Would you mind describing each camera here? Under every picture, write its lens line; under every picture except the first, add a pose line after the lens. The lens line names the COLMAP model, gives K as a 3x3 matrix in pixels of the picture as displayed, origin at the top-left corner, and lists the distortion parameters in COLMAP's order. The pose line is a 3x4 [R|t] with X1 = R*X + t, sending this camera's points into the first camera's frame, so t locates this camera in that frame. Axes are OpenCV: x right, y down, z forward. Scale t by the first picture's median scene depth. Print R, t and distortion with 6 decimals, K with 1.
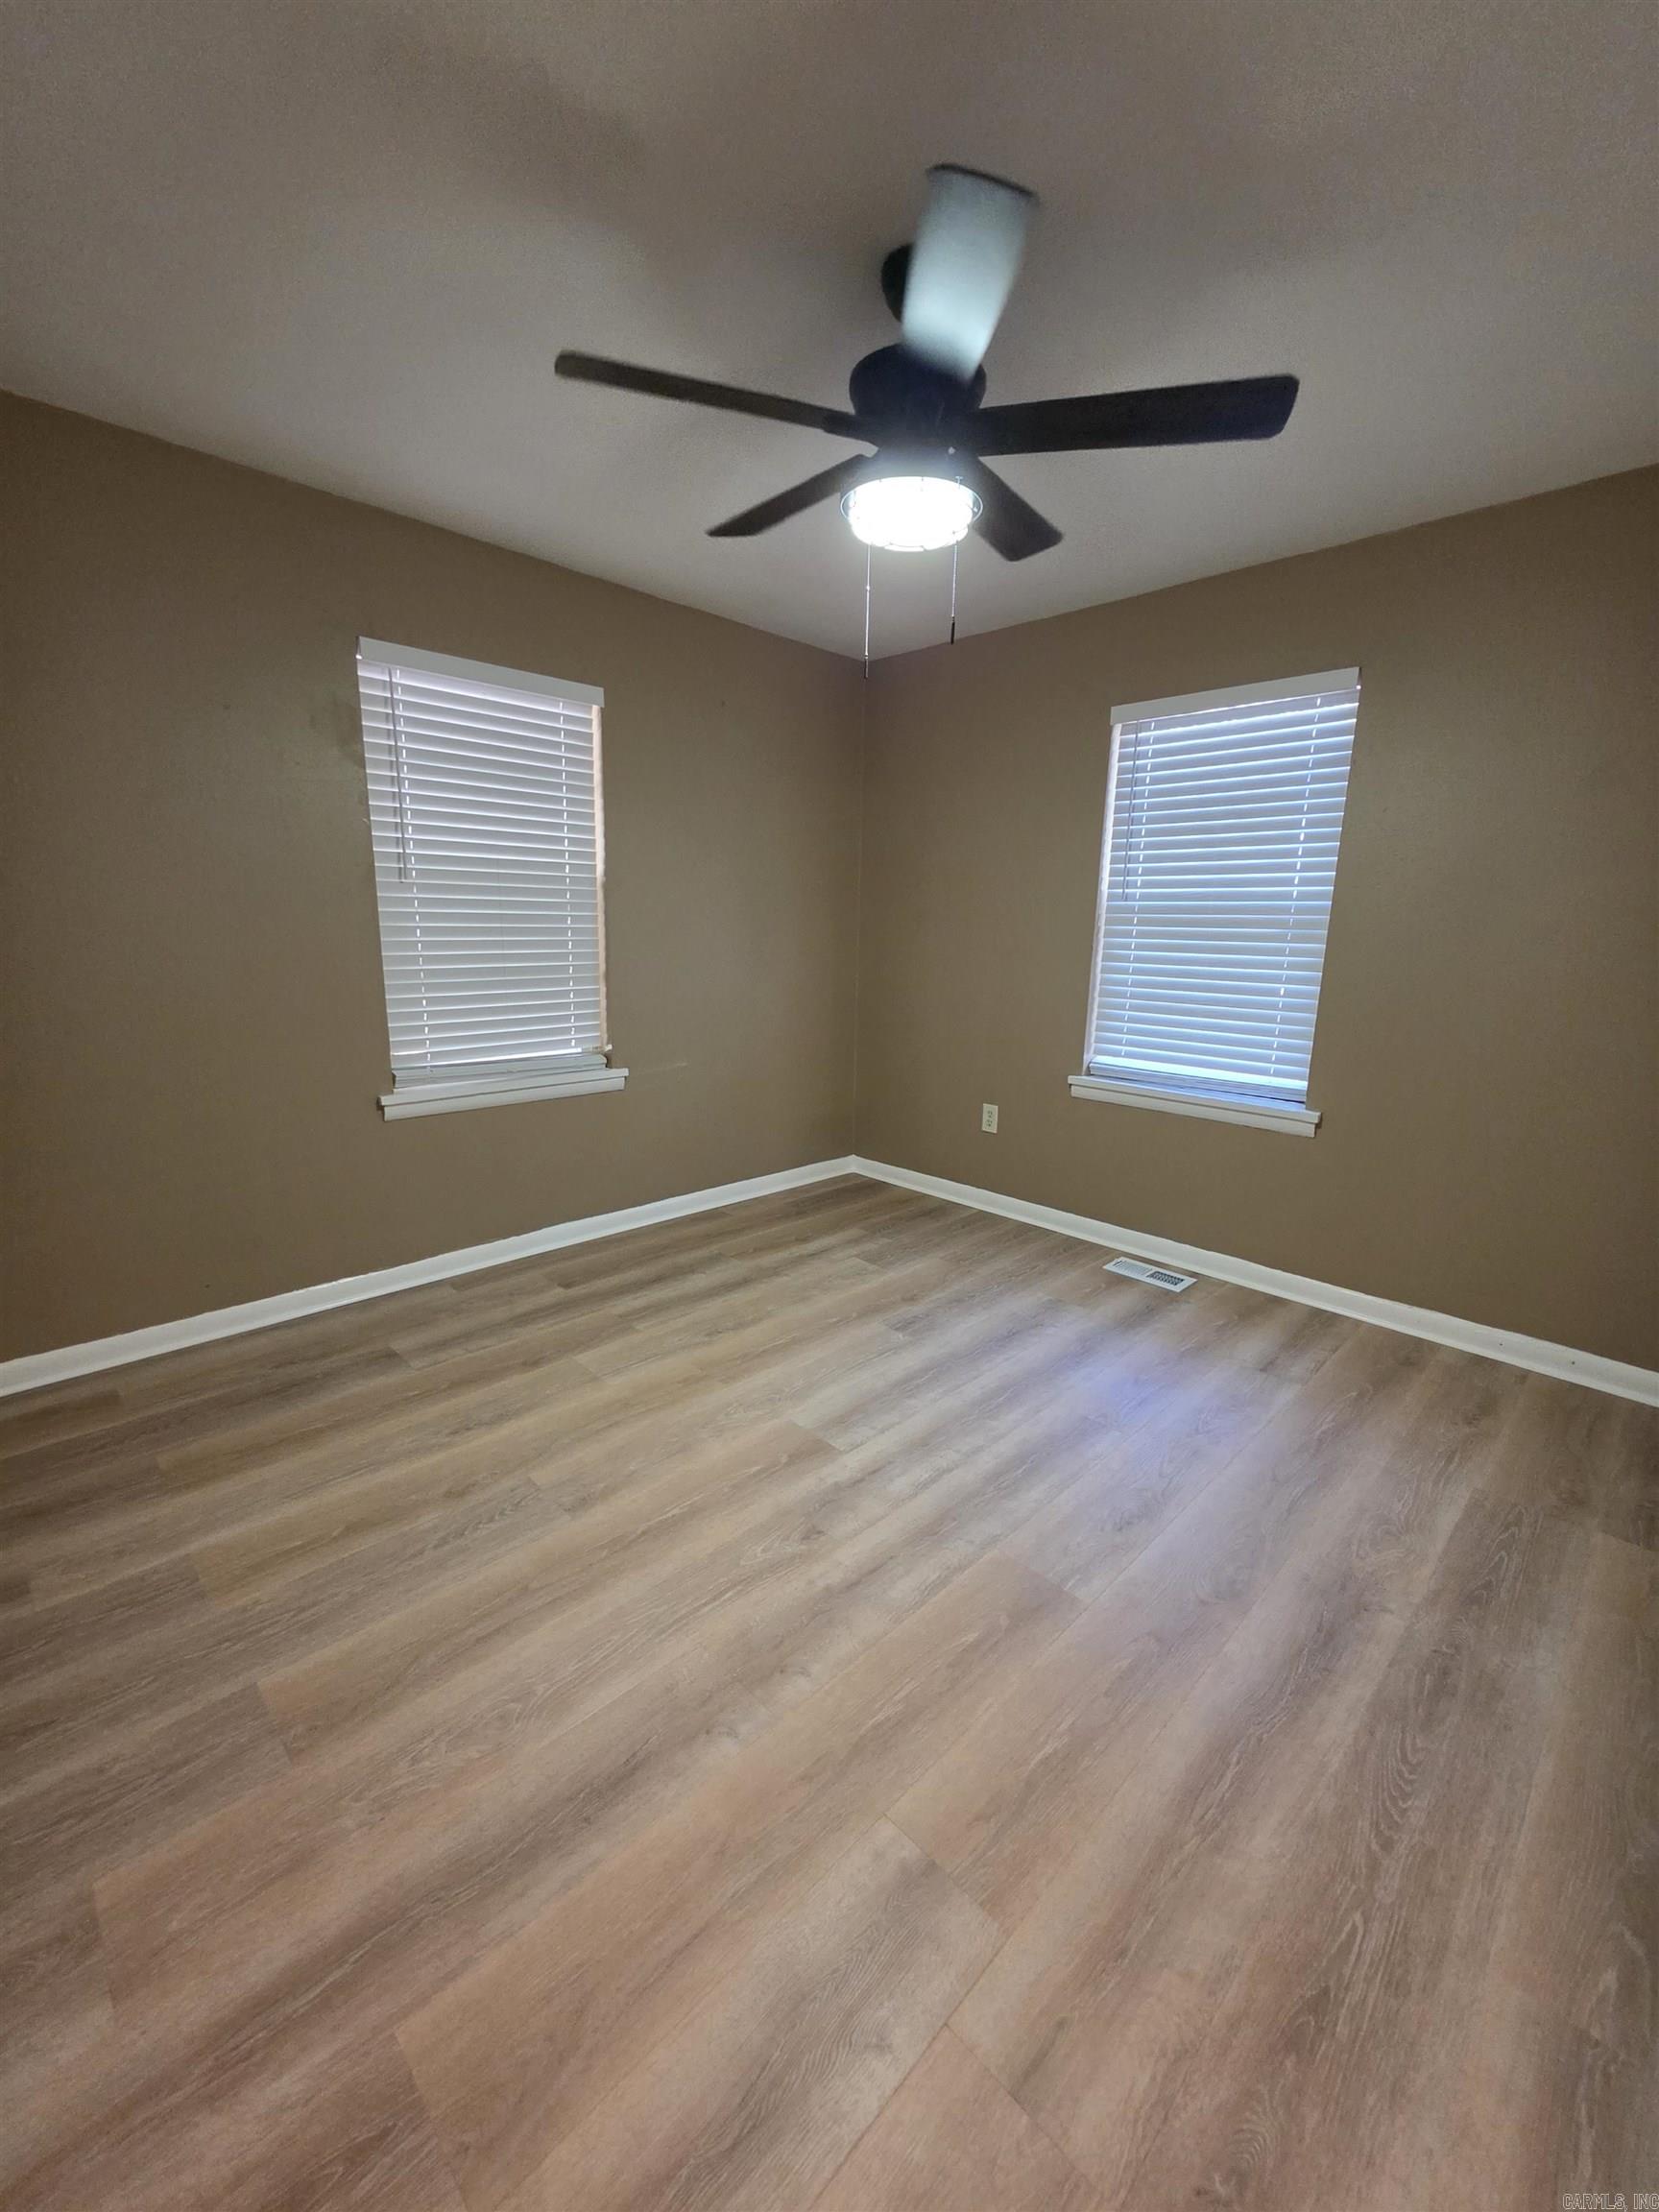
lens RADIAL K [[884.2, 0, 820.6], [0, 884.2, 1107.2], [0, 0, 1]] dist [0.000959, -0.000874]
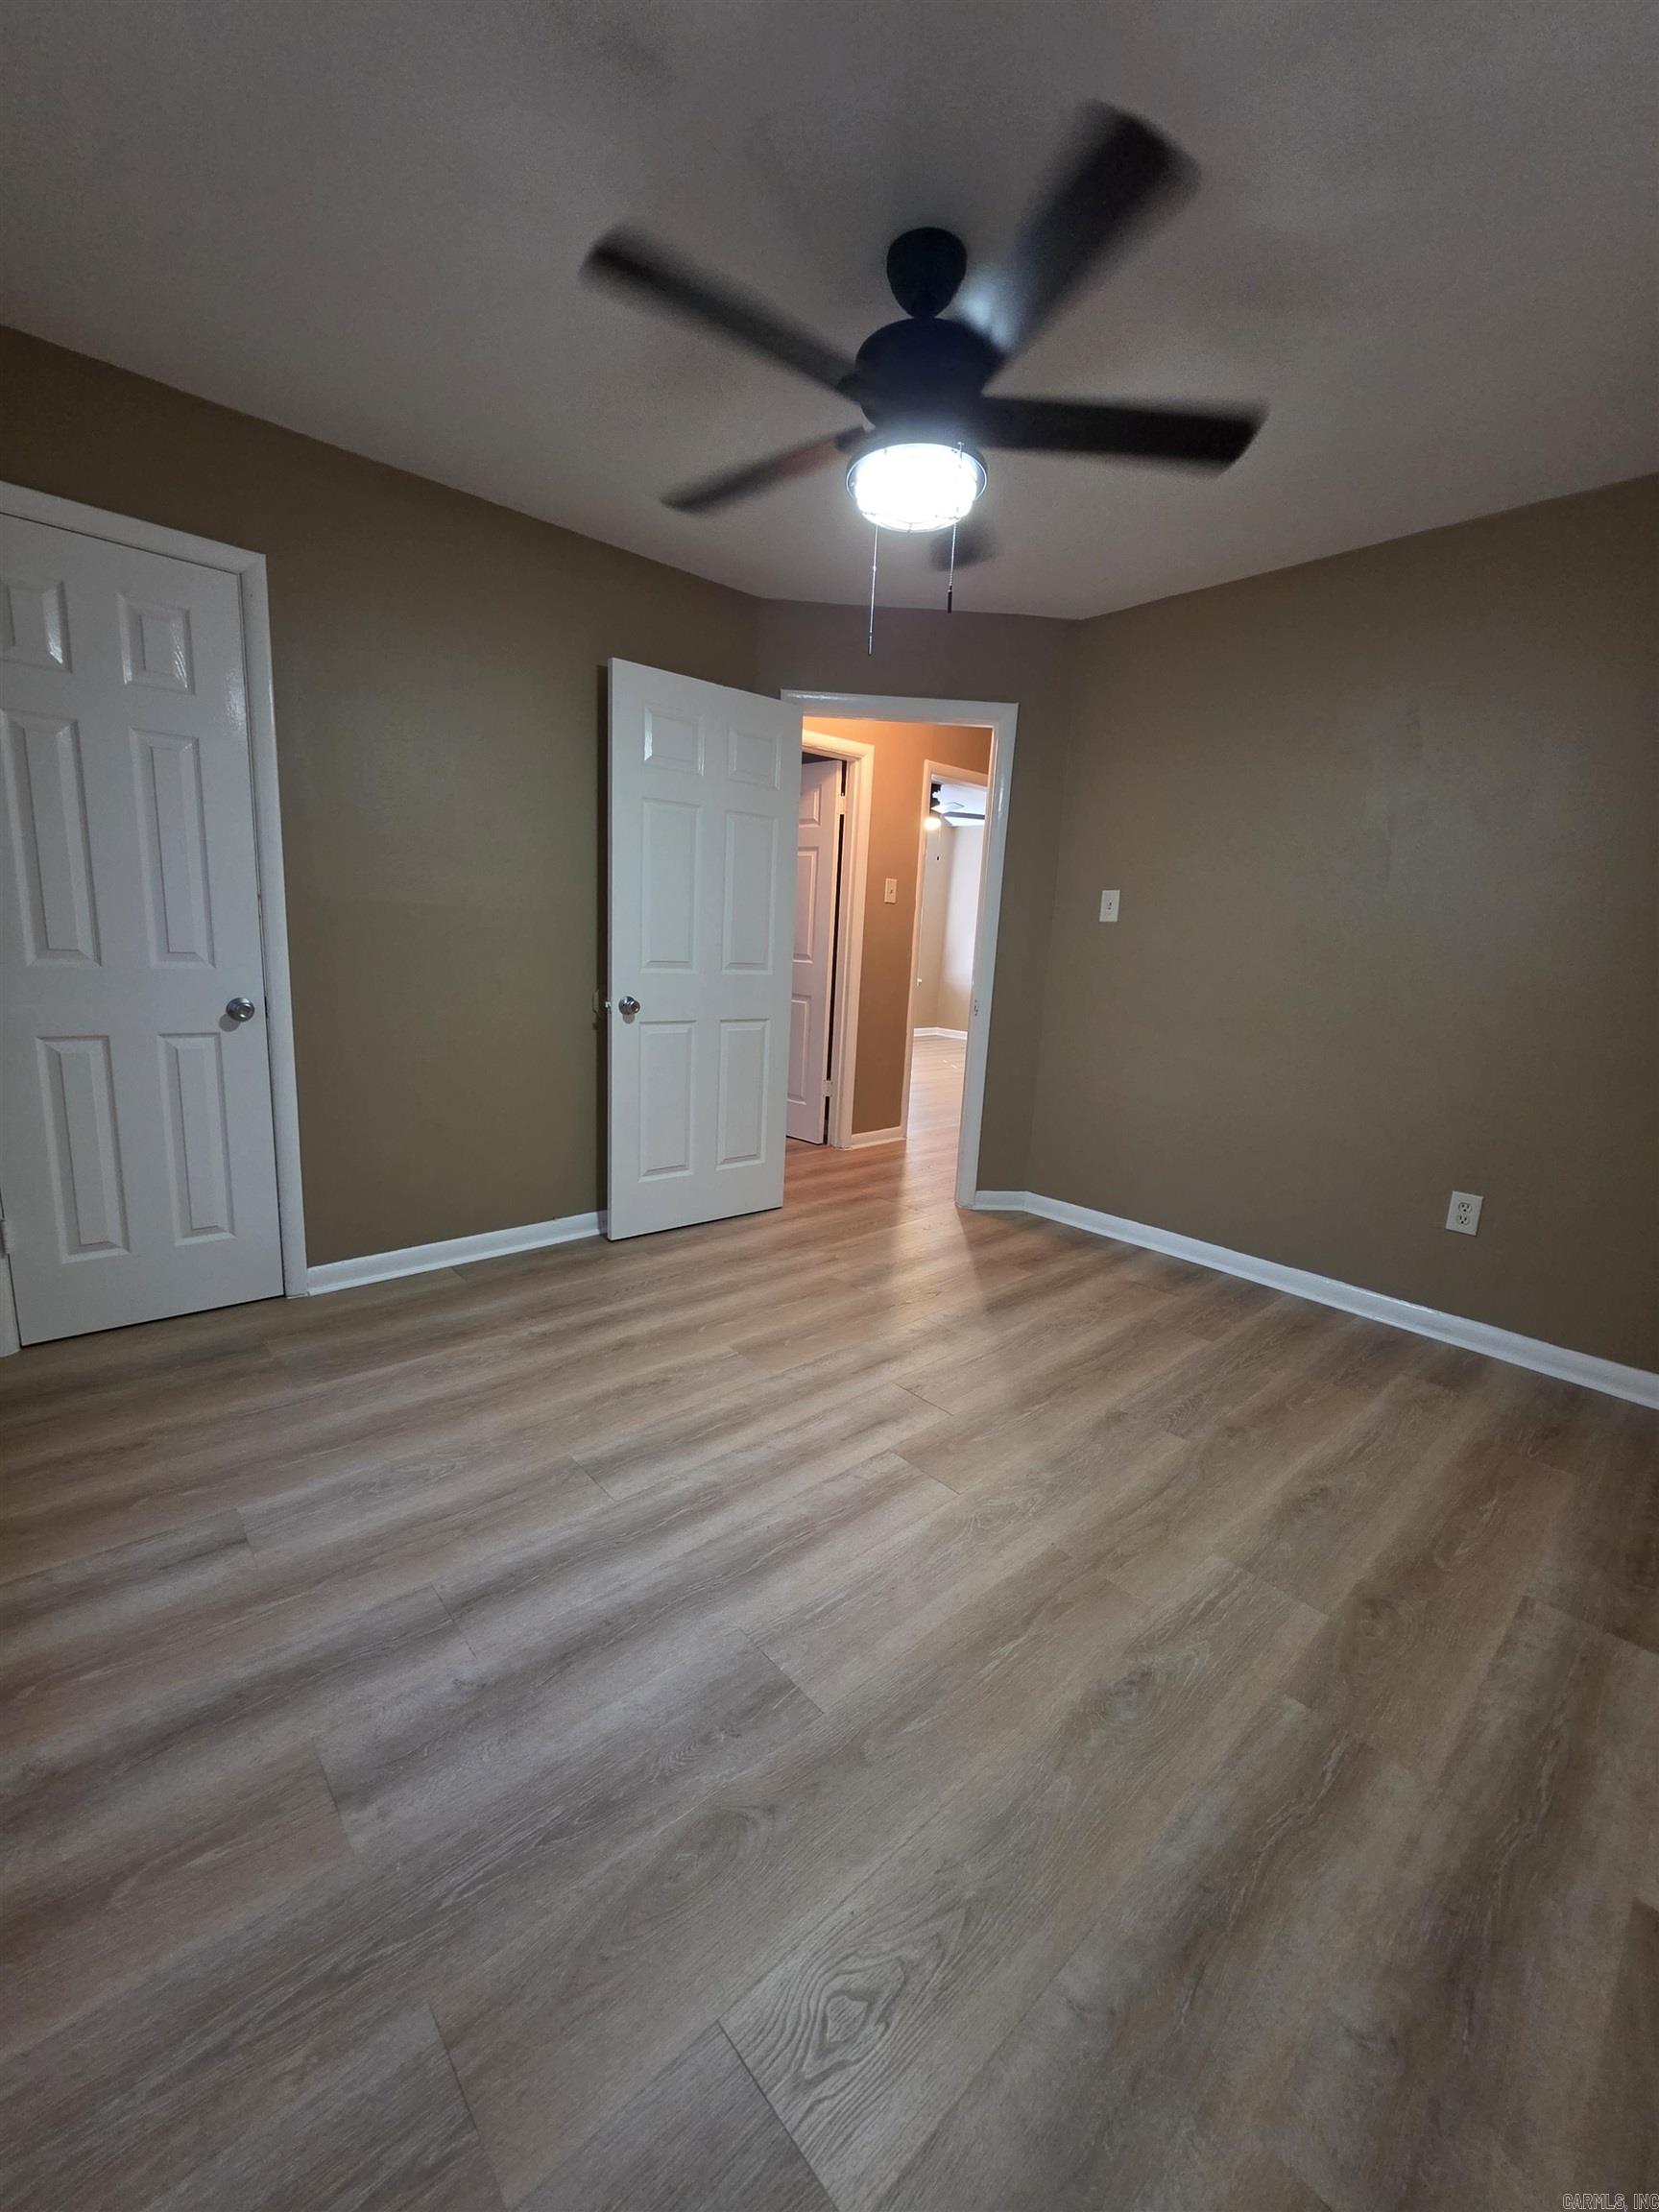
lens RADIAL K [[889.3, 0, 818.4], [0, 889.3, 1097.2], [0, 0, 1]] dist [0.000589, -0.000318]
pose [[-0.996559, -0.074150, 0.037053, 0.094761], [-0.054216, 0.921193, 0.385311, -0.322041], [-0.062703, 0.381976, -0.922043, 1.713182]]
